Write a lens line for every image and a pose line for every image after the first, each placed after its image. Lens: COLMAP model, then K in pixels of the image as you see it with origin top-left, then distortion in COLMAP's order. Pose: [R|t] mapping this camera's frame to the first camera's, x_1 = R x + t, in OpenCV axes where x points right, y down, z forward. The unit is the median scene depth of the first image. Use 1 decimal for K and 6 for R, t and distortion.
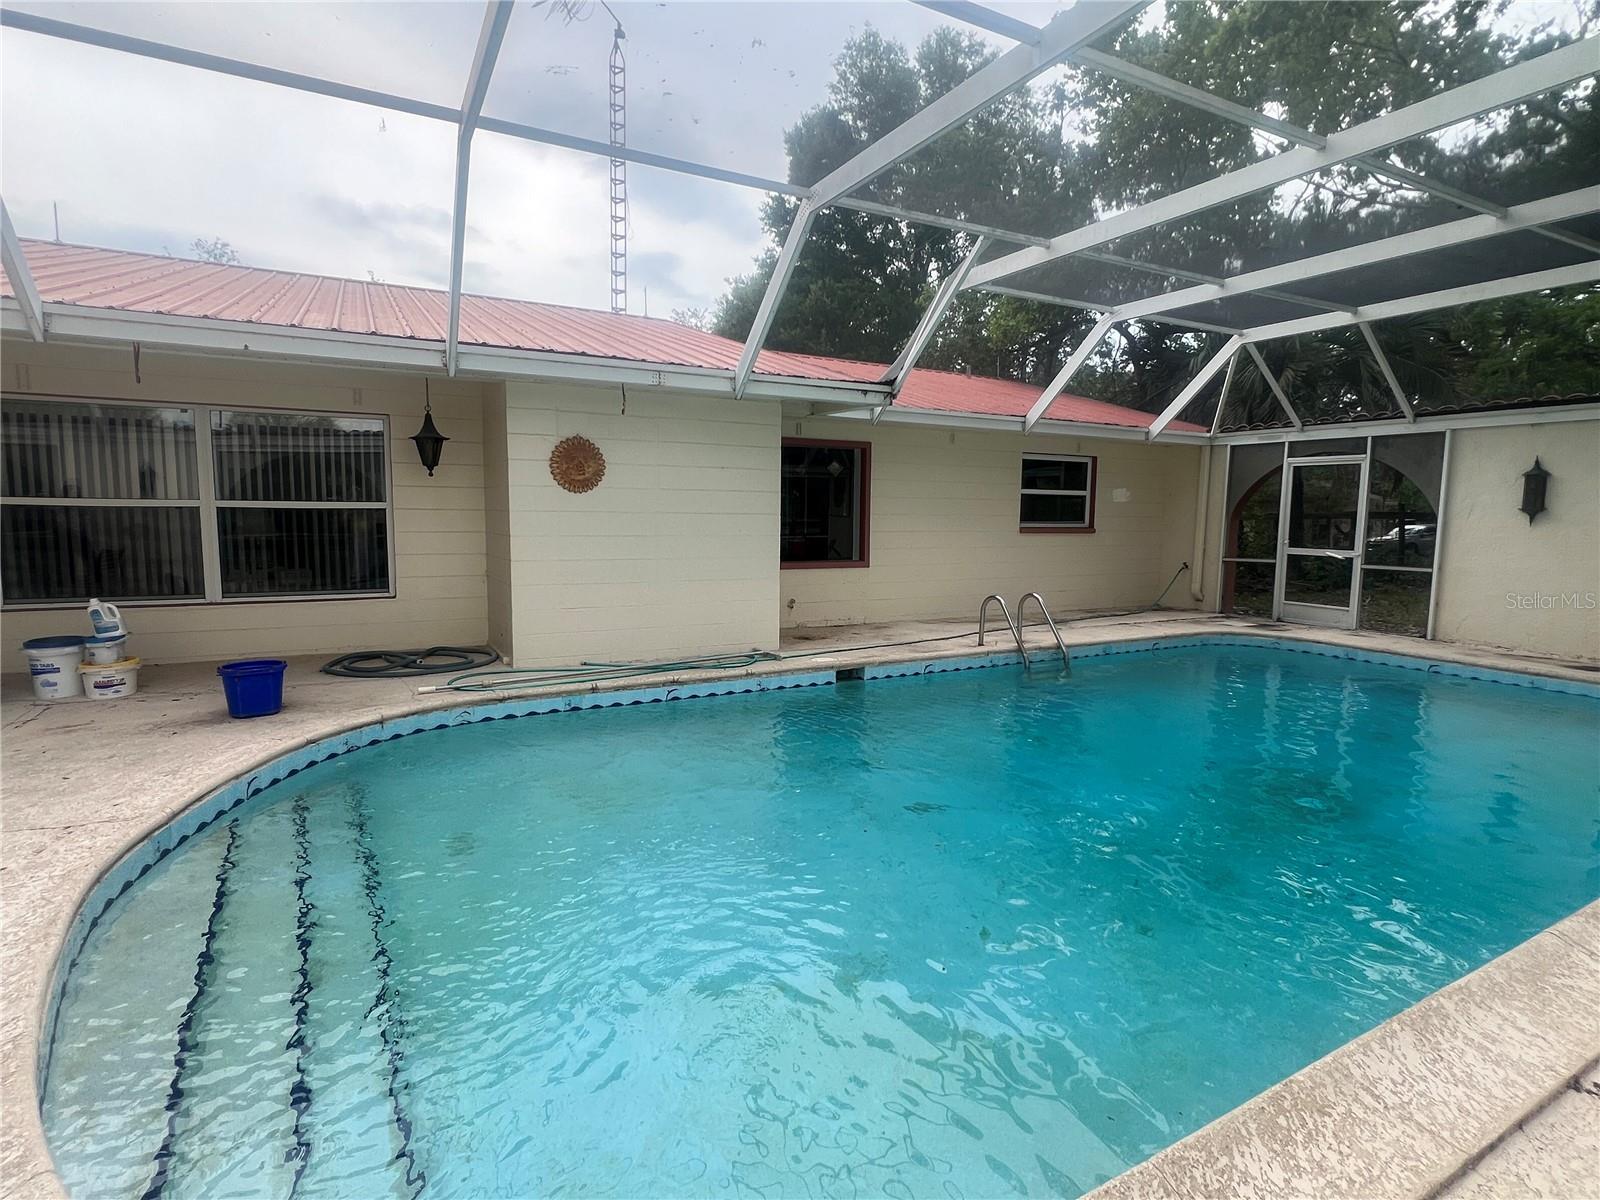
lens RADIAL K [[817.3, 0, 793.6], [0, 817.3, 595.6], [0, 0, 1]] dist [0.002407, 0.000237]
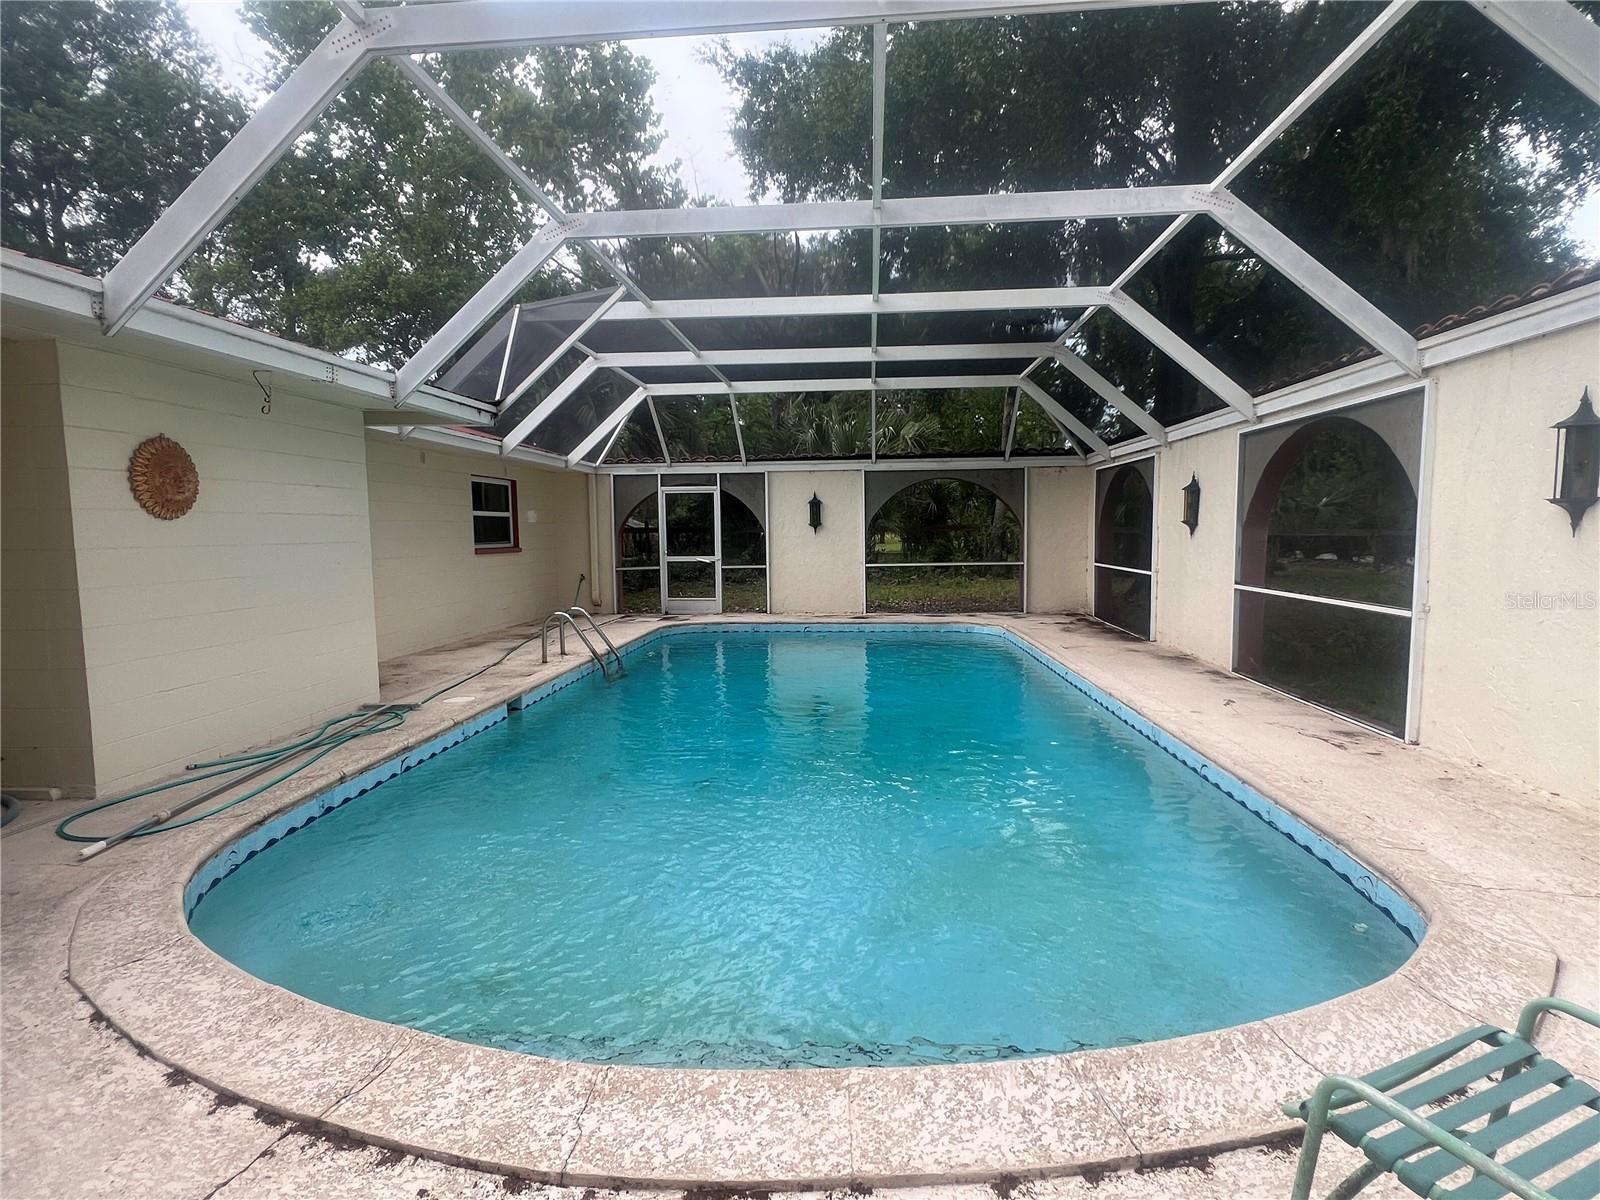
lens RADIAL K [[817.3, 0, 800.0], [0, 817.3, 601.0], [0, 0, 1]] dist [0.002407, 0.000237]
pose [[0.542525, -0.093204, 0.834853, -0.429725], [0.107173, 0.993384, 0.041257, -0.023514], [-0.833175, 0.067091, 0.548924, 0.150346]]
